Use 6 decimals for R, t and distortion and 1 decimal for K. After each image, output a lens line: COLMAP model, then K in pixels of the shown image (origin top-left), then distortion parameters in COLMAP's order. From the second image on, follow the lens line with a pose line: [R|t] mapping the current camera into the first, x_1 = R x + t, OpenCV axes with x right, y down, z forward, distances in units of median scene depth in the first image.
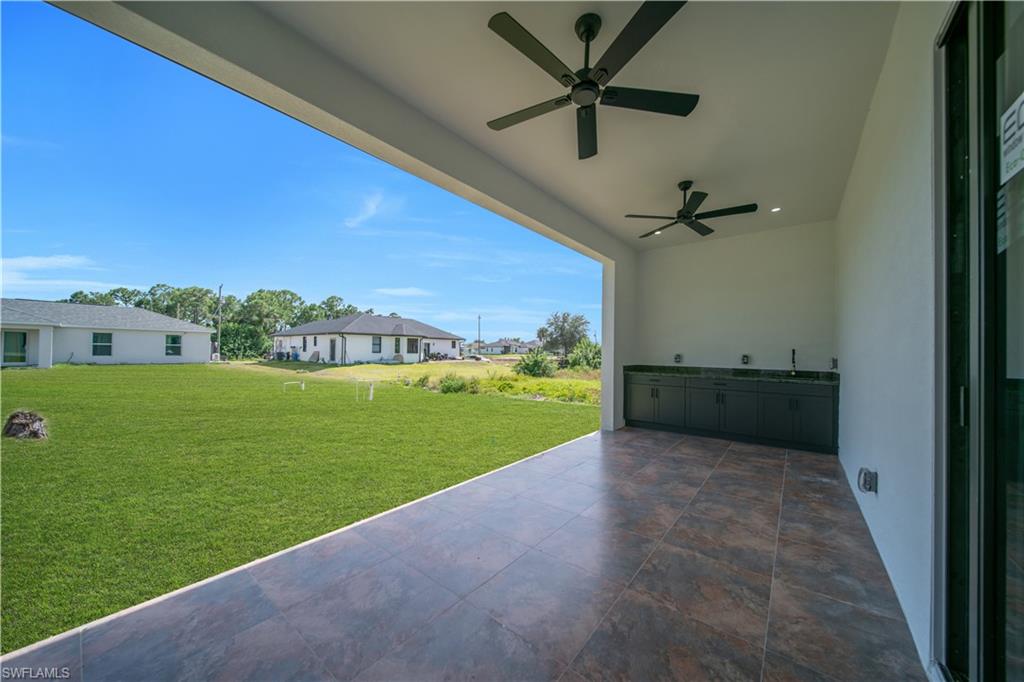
lens RADIAL K [[351.0, 0, 516.2], [0, 351.0, 345.5], [0, 0, 1]] dist [0.004541, -0.000153]
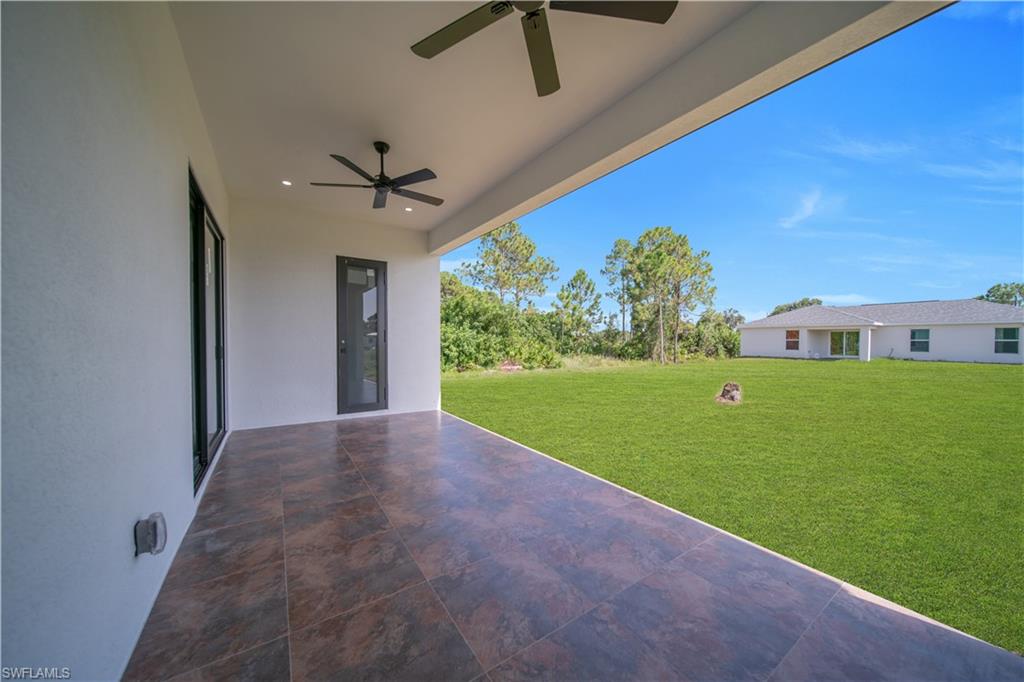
lens RADIAL K [[351.0, 0, 508.6], [0, 351.0, 340.8], [0, 0, 1]] dist [0.004541, -0.000153]
pose [[-0.302544, -0.013482, -0.953040, 0.421087], [0.006362, 0.999849, -0.016163, 0.017709], [0.953114, -0.010953, -0.302412, 0.536964]]
